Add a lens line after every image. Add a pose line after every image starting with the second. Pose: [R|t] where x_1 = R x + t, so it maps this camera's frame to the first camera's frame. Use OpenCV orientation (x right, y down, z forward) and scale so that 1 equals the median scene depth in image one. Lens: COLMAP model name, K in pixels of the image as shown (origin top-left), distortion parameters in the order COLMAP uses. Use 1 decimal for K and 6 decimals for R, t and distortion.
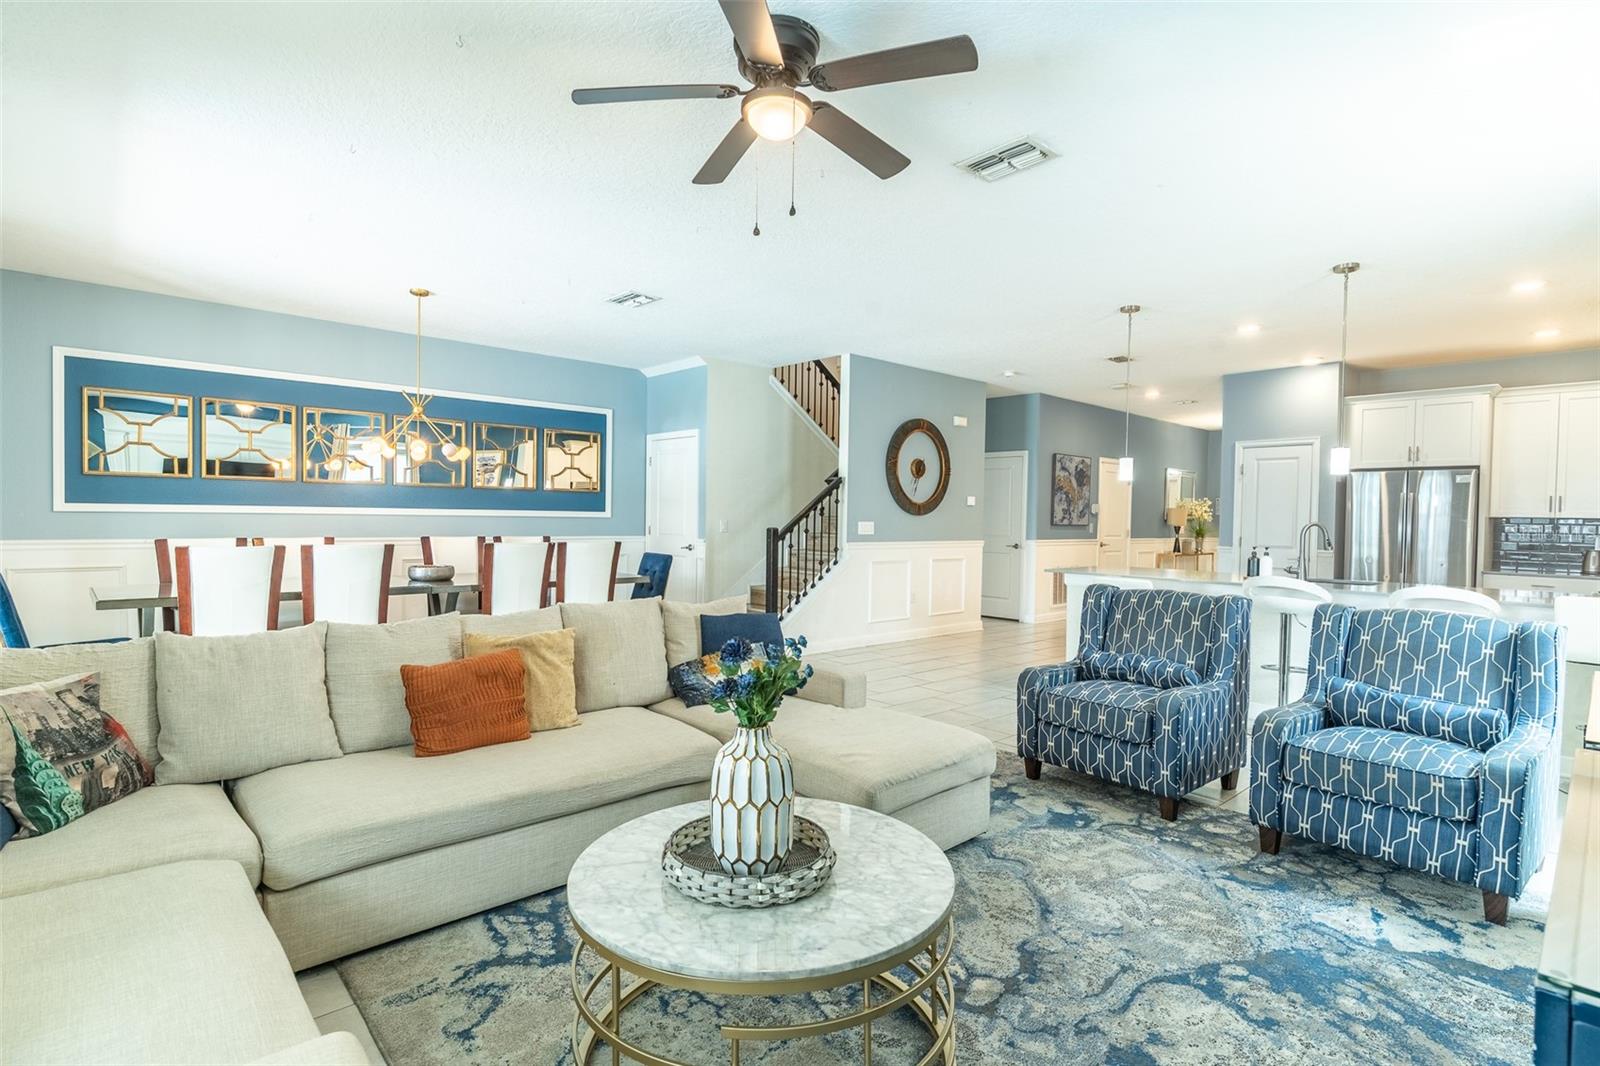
lens RADIAL K [[790.6, 0, 806.1], [0, 790.6, 532.5], [0, 0, 1]] dist [0.009666, -0.000783]
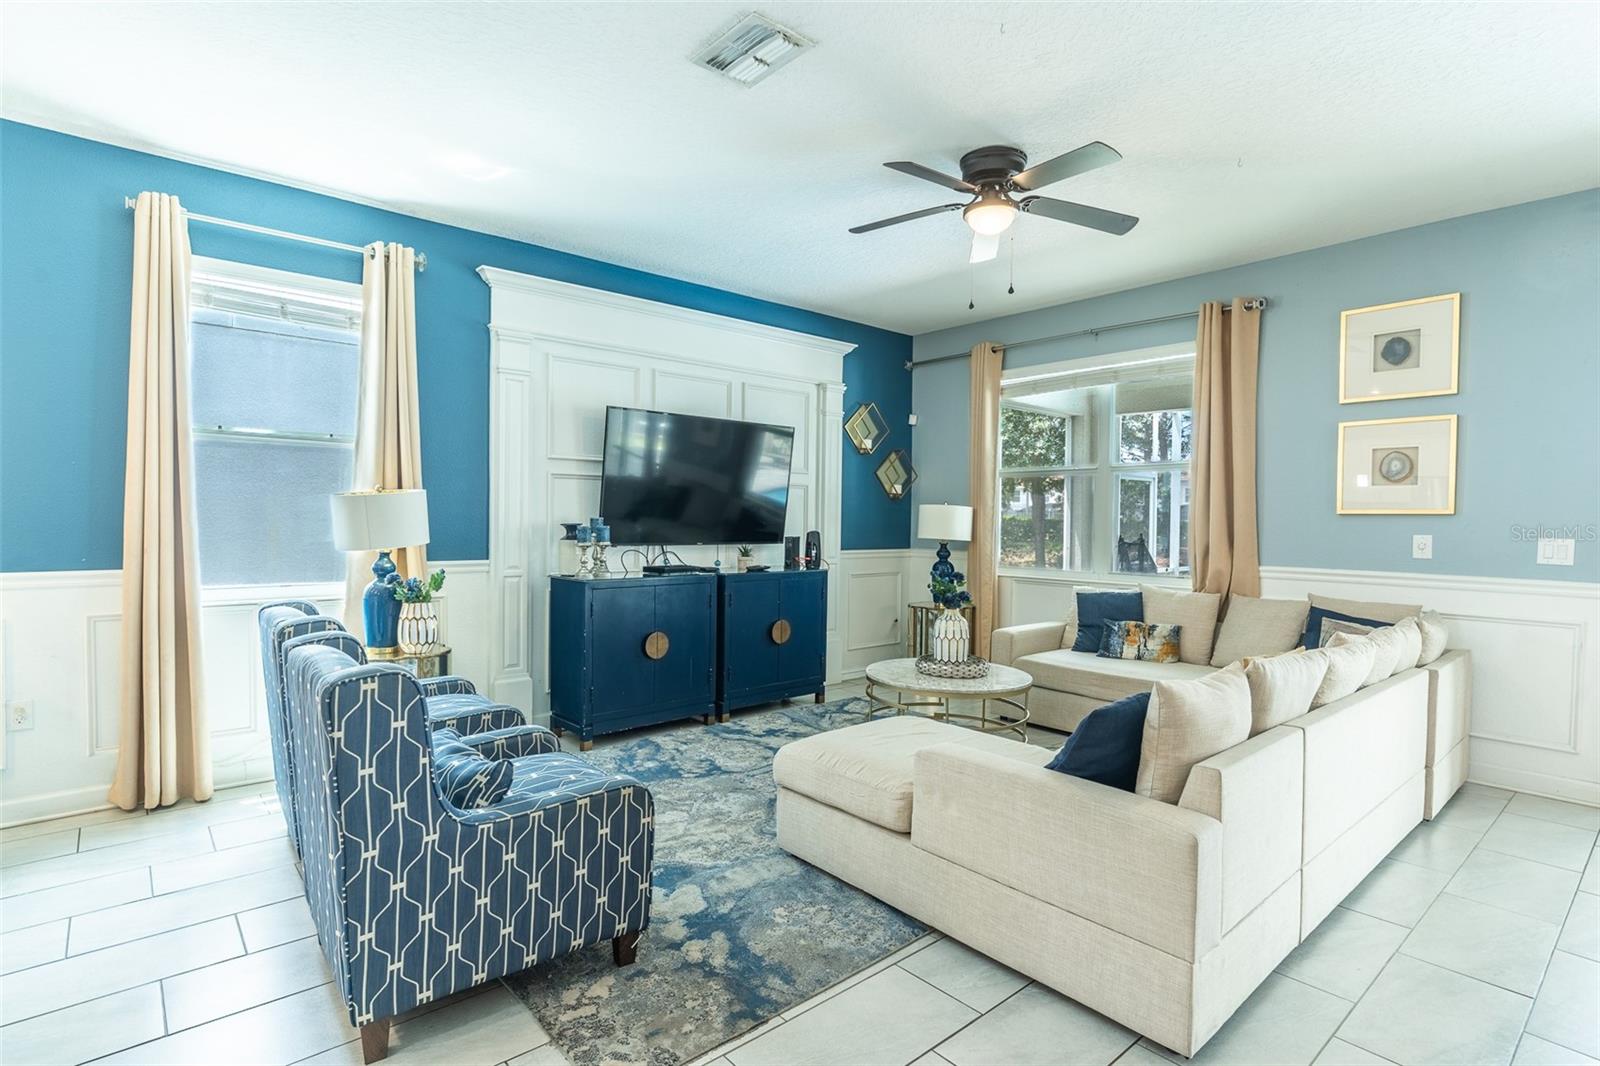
lens RADIAL K [[790.6, 0, 799.4], [0, 790.6, 526.9], [0, 0, 1]] dist [0.009666, -0.000783]
pose [[-0.999020, -0.028081, 0.034201, 0.083324], [-0.026937, 0.999077, 0.033471, -0.019005], [-0.035110, 0.032517, -0.998854, 0.889091]]
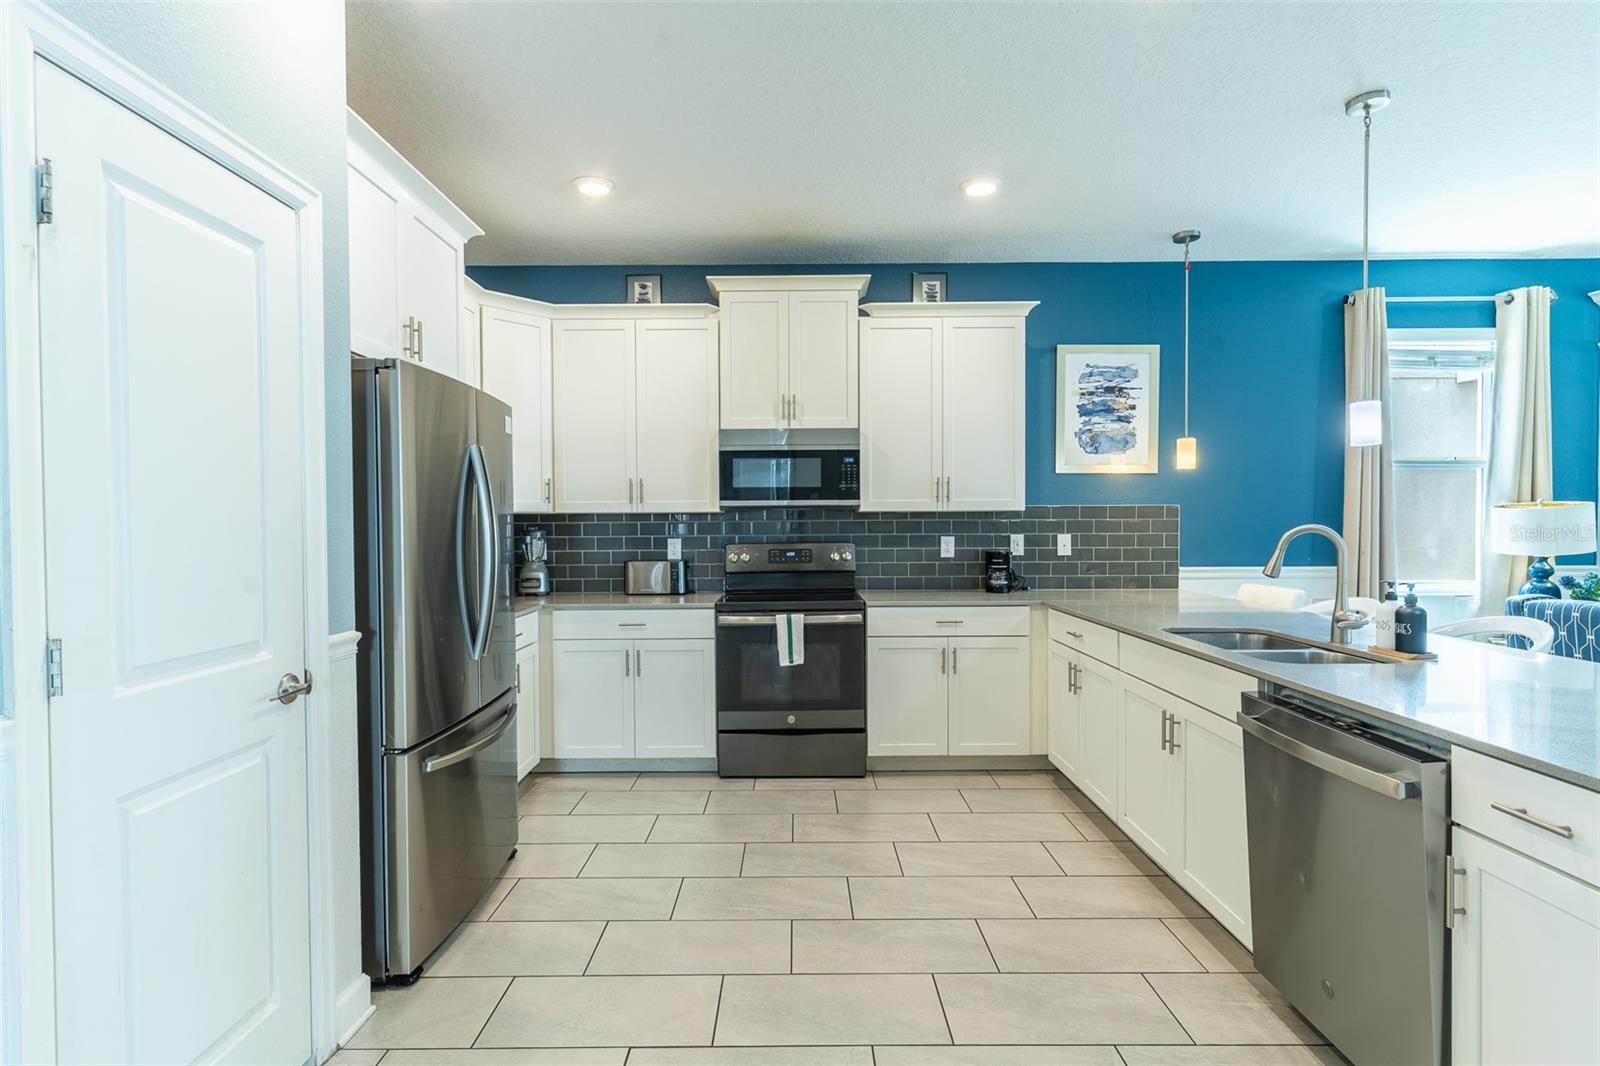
lens RADIAL K [[767.0, 0, 795.7], [0, 767.0, 532.4], [0, 0, 1]] dist [0.005145, -0.000107]
pose [[-0.736256, -0.023842, 0.676283, 0.412777], [0.005939, 0.999113, 0.041688, -0.023740], [-0.676677, 0.034710, -0.735461, 1.205690]]
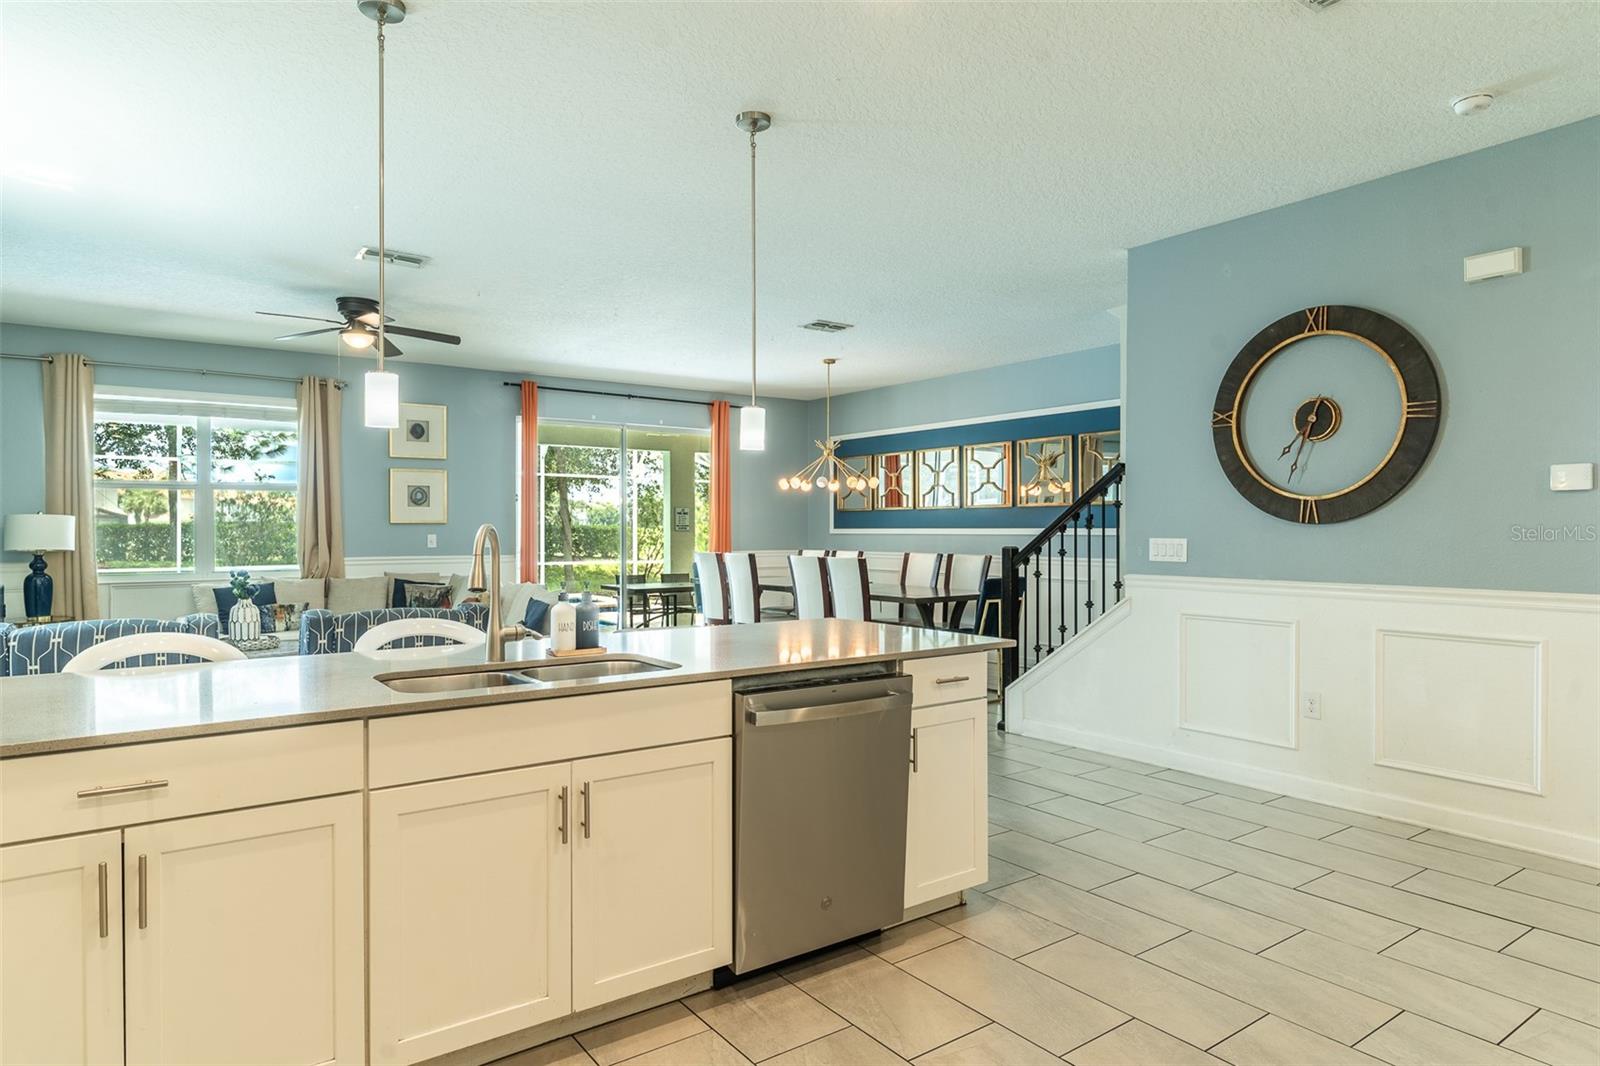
lens RADIAL K [[940.6, 0, 799.0], [0, 940.6, 524.1], [0, 0, 1]] dist [-0.003515, 0.000811]
pose [[-0.120636, -0.021733, -0.992459, 0.842467], [-0.021003, 0.999592, -0.019336, -0.005854], [0.992475, 0.018512, -0.121043, 0.929462]]
